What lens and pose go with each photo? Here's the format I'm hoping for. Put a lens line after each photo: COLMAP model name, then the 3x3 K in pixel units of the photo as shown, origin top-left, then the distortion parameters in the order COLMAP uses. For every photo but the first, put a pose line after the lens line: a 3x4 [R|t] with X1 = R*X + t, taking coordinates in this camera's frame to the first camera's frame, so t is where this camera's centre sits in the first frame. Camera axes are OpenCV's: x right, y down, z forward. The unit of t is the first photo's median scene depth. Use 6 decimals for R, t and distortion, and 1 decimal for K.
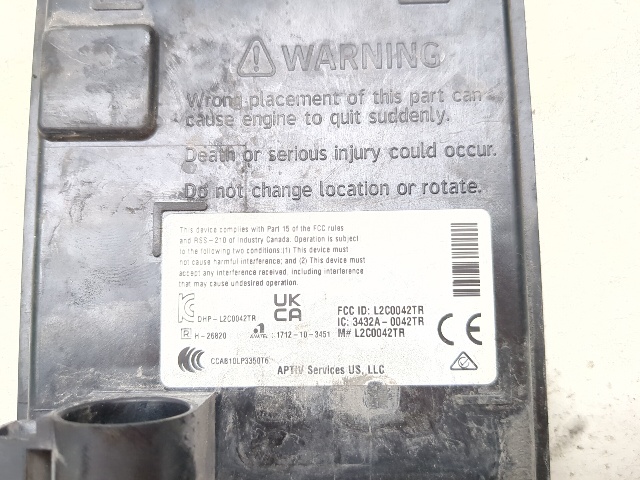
lens RADIAL K [[576.7, 0, 320.0], [0, 576.7, 240.0], [0, 0, 1]] dist [0.065611, -0.272740]
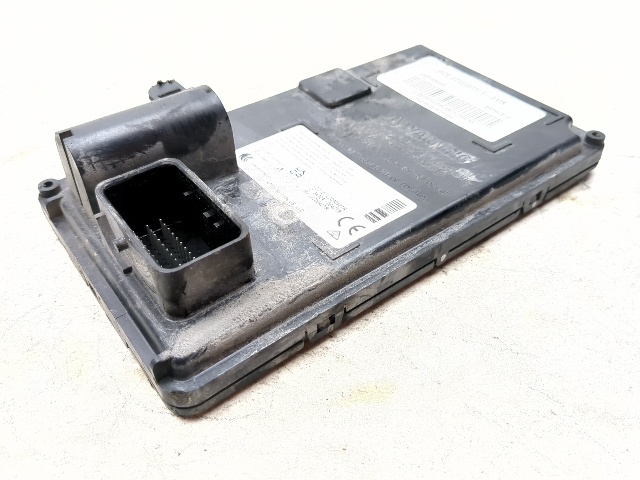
lens RADIAL K [[576.7, 0, 320.0], [0, 576.7, 240.0], [0, 0, 1]] dist [0.065611, -0.272740]
pose [[0.598179, 0.549974, -0.582847, 1.134259], [-0.797616, 0.478863, -0.366741, 0.817436], [0.077406, 0.684265, 0.725114, -0.140147]]
